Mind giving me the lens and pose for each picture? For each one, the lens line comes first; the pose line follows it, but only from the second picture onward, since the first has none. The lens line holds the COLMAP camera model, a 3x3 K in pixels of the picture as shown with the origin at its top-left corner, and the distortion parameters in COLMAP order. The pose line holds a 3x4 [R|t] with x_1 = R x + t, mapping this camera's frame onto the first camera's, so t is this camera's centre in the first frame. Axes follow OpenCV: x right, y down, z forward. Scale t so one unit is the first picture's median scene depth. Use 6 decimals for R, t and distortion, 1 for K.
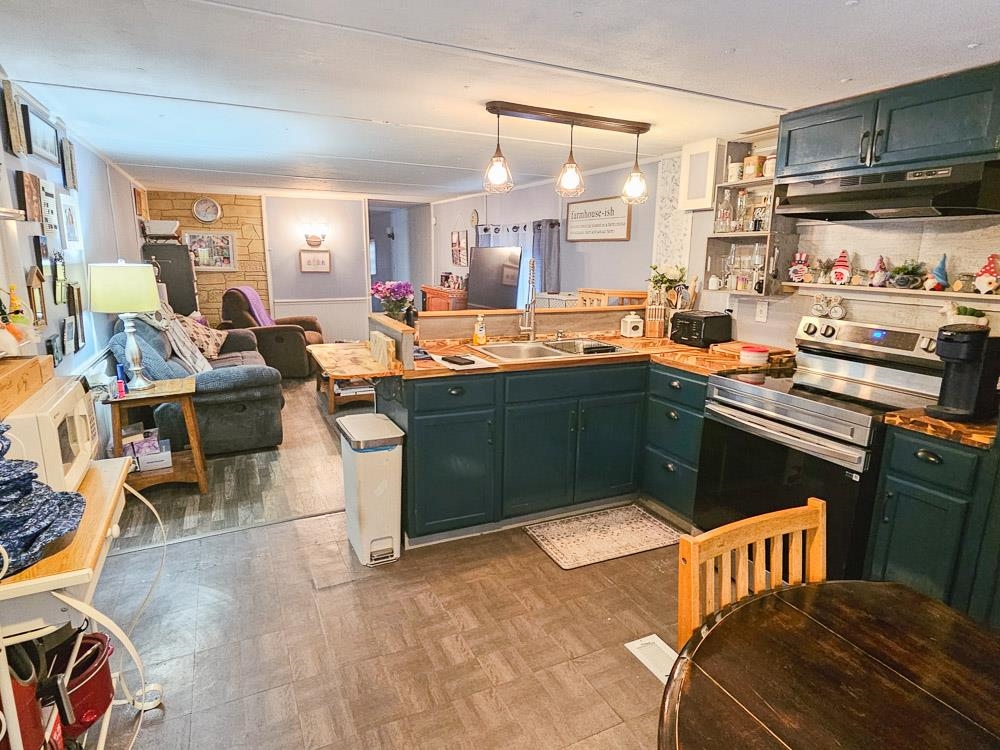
lens RADIAL K [[562.2, 0, 499.2], [0, 562.2, 375.0], [0, 0, 1]] dist [0.001708, -0.000031]
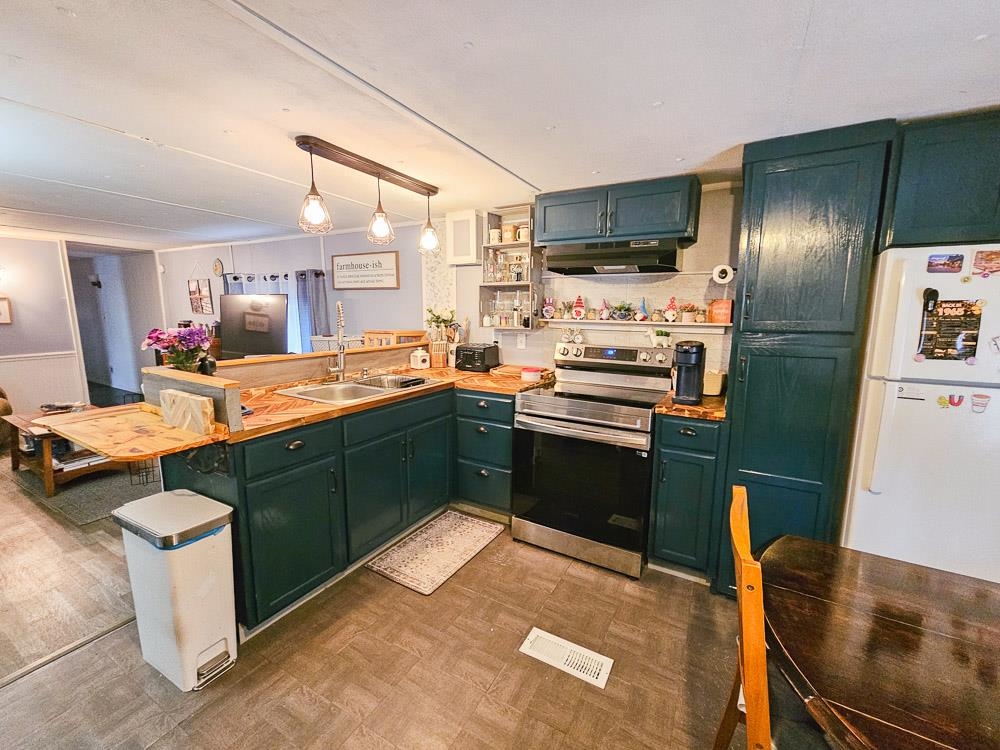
lens RADIAL K [[418.0, 0, 499.4], [0, 418.0, 374.4], [0, 0, 1]] dist [0.001343, 0.000074]
pose [[0.822526, -0.096023, 0.560562, -0.143781], [0.122614, 0.992405, -0.009917, -0.031384], [-0.555353, 0.076890, 0.828053, 0.212366]]
